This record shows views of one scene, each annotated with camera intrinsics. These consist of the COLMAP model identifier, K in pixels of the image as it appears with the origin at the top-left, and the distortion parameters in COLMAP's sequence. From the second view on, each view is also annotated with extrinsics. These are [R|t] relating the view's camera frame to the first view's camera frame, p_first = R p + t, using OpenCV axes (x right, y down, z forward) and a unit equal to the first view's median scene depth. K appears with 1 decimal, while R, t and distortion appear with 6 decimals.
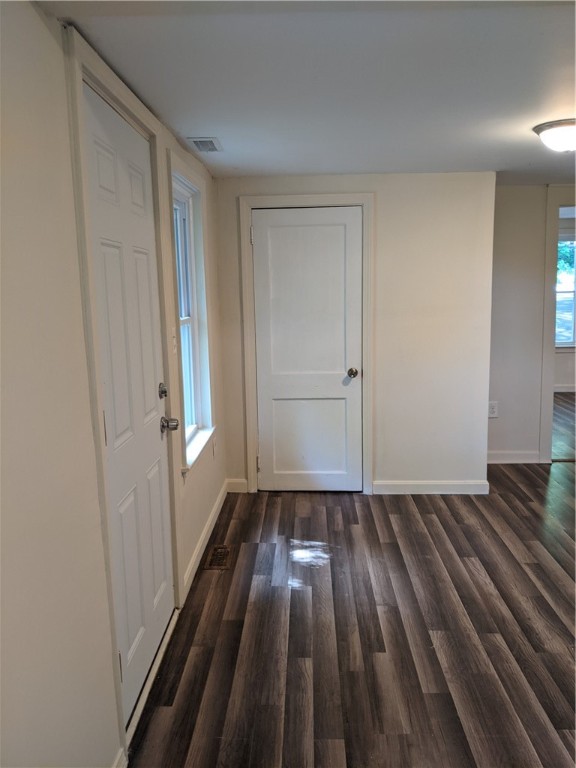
lens RADIAL K [[610.0, 0, 287.8], [0, 610.0, 383.3], [0, 0, 1]] dist [0.038008, -0.085649]
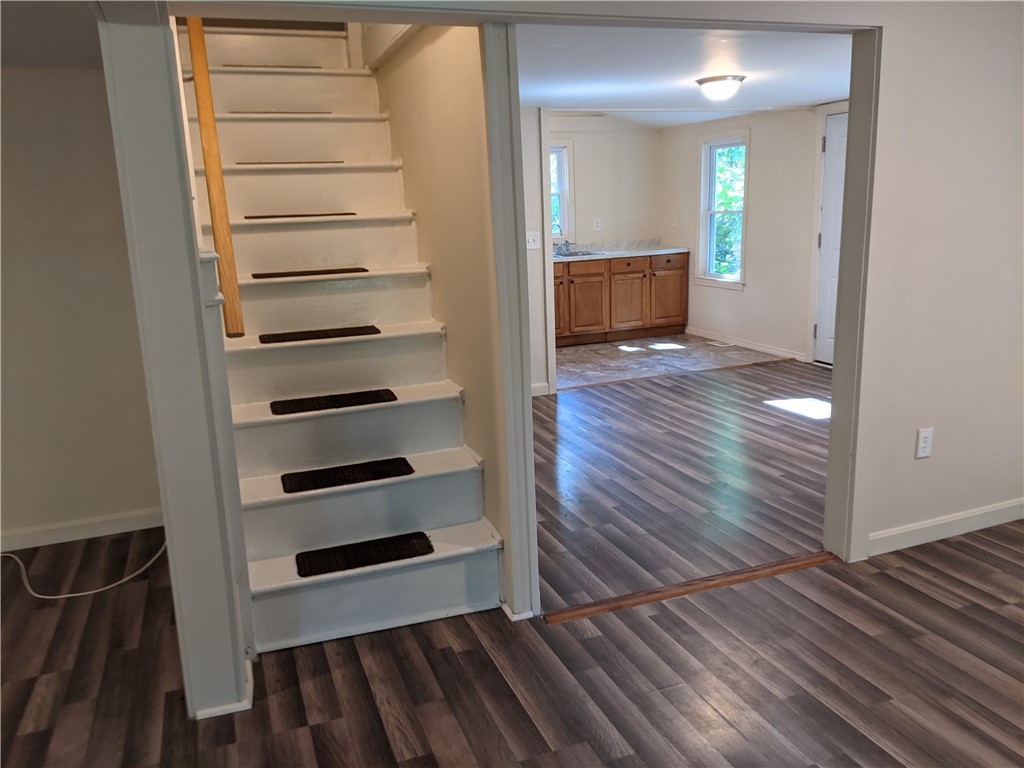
lens RADIAL K [[813.3, 0, 511.3], [0, 813.3, 389.3], [0, 0, 1]] dist [0.038008, -0.085649]
pose [[-0.924091, 0.137873, -0.356437, 1.282926], [-0.004248, 0.928895, 0.370318, -0.351843], [0.382150, 0.343721, -0.857798, 2.057282]]
